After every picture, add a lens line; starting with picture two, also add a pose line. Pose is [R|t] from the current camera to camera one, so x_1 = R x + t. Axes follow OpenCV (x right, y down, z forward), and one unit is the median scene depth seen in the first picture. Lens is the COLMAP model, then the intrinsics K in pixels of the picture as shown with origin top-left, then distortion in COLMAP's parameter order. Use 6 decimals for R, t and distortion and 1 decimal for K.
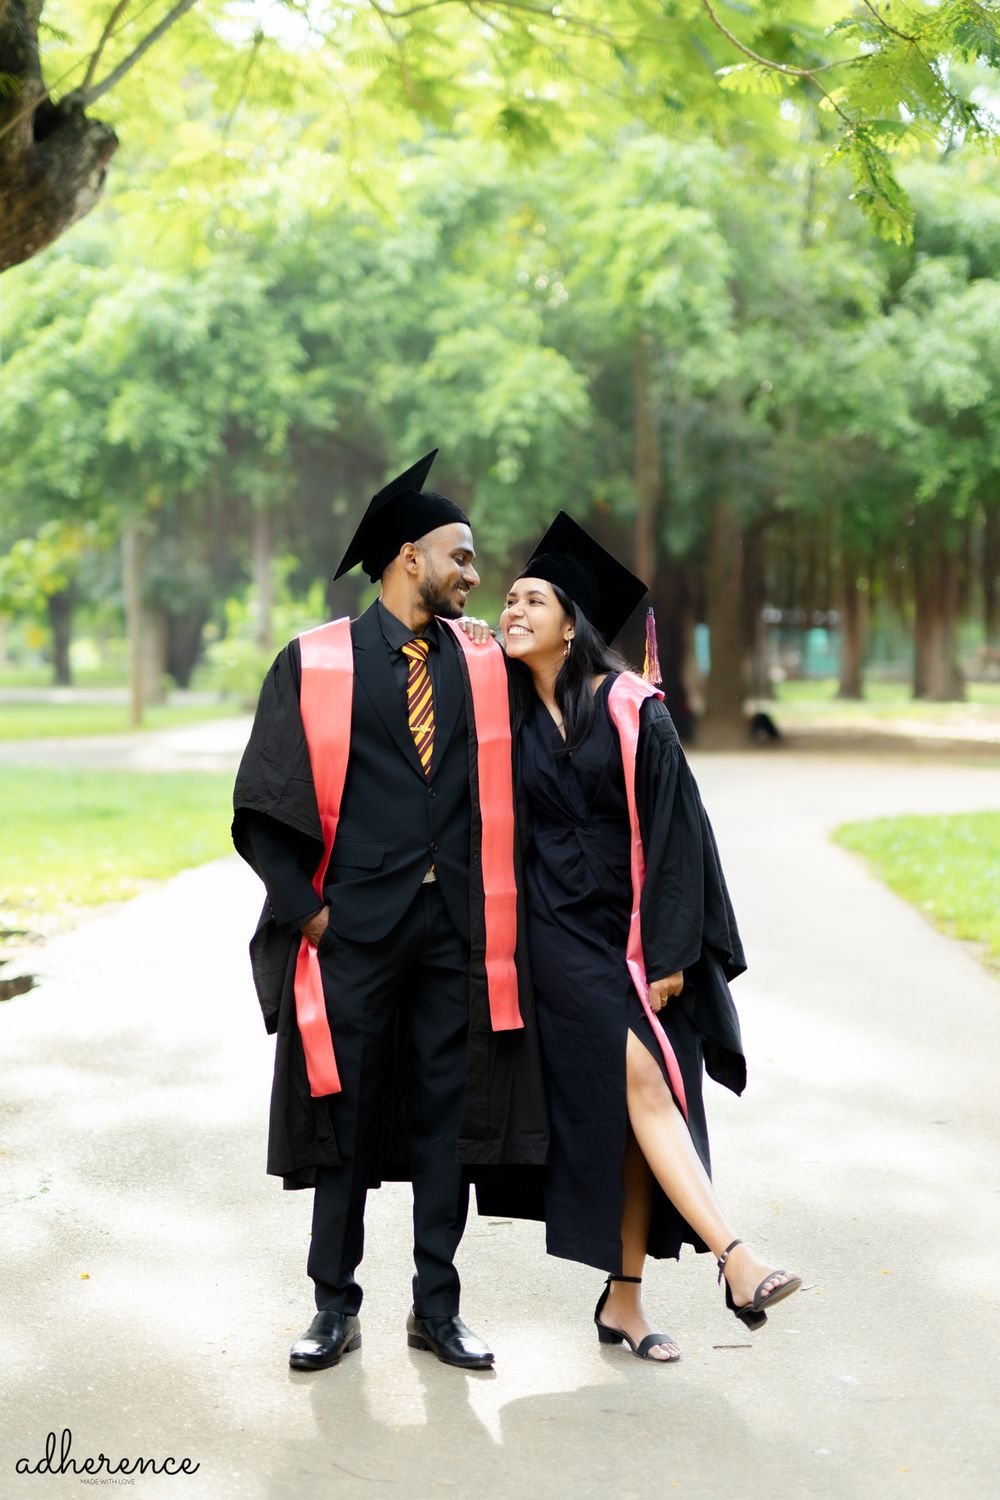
lens RADIAL K [[3222.4, 0, 504.0], [0, 3222.4, 754.1], [0, 0, 1]] dist [-0.053254, 0.000000]
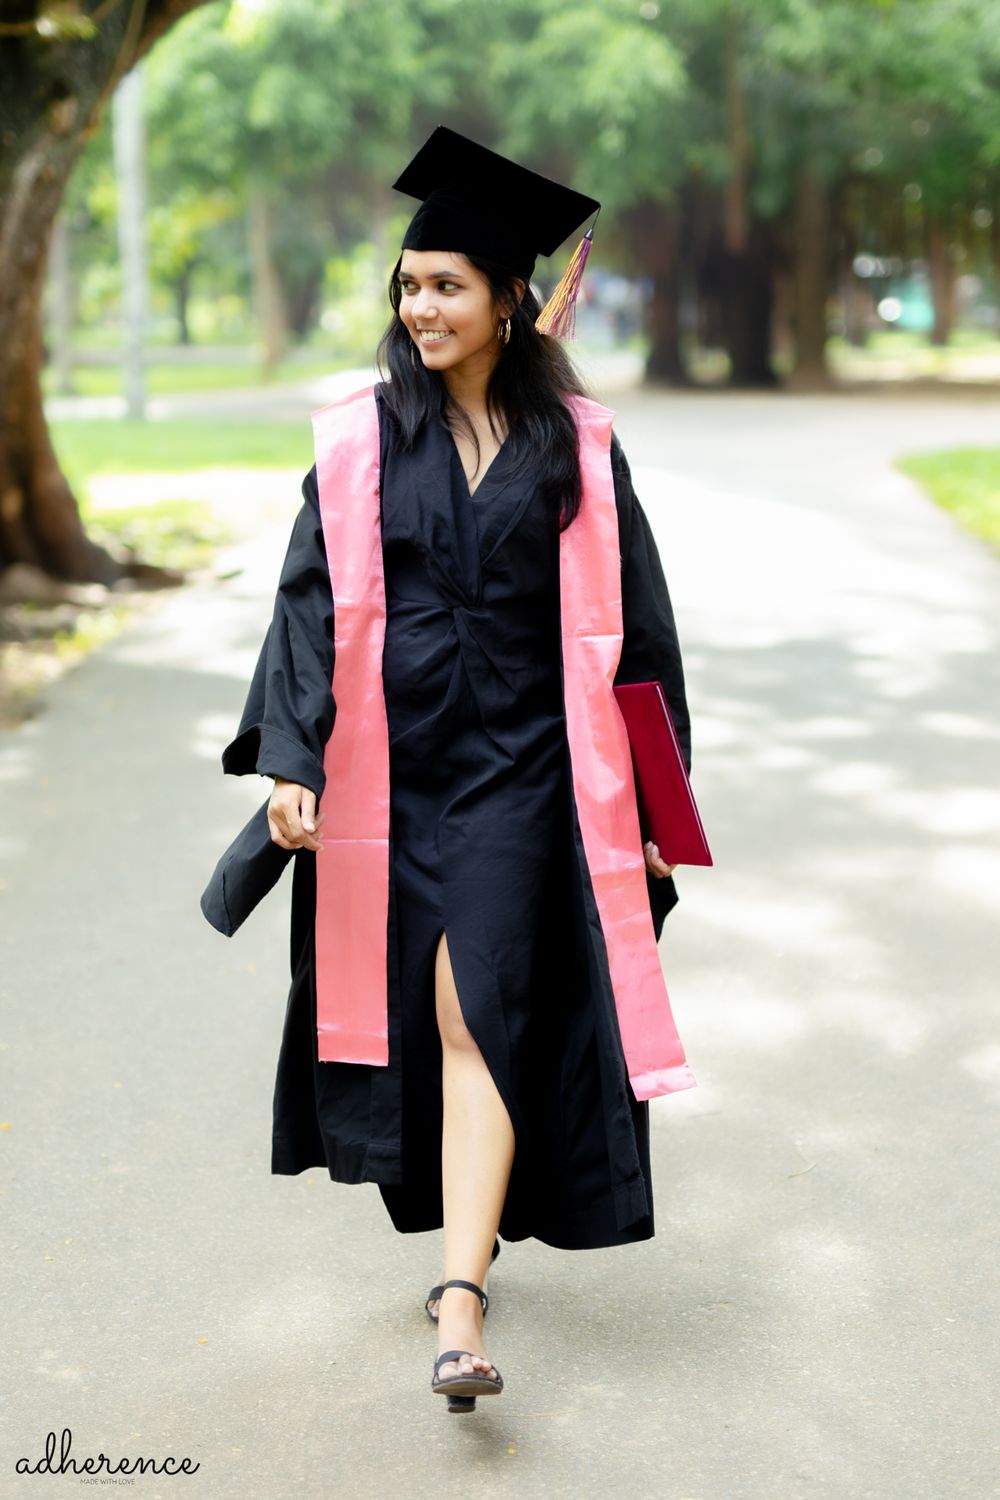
lens RADIAL K [[3222.4, 0, 497.1], [0, 3222.4, 751.5], [0, 0, 1]] dist [-0.053254, 0.000000]
pose [[0.999182, -0.013611, -0.038076, 0.001197], [0.017534, 0.994352, 0.104677, 0.003946], [0.036436, -0.105259, 0.993777, -0.114132]]
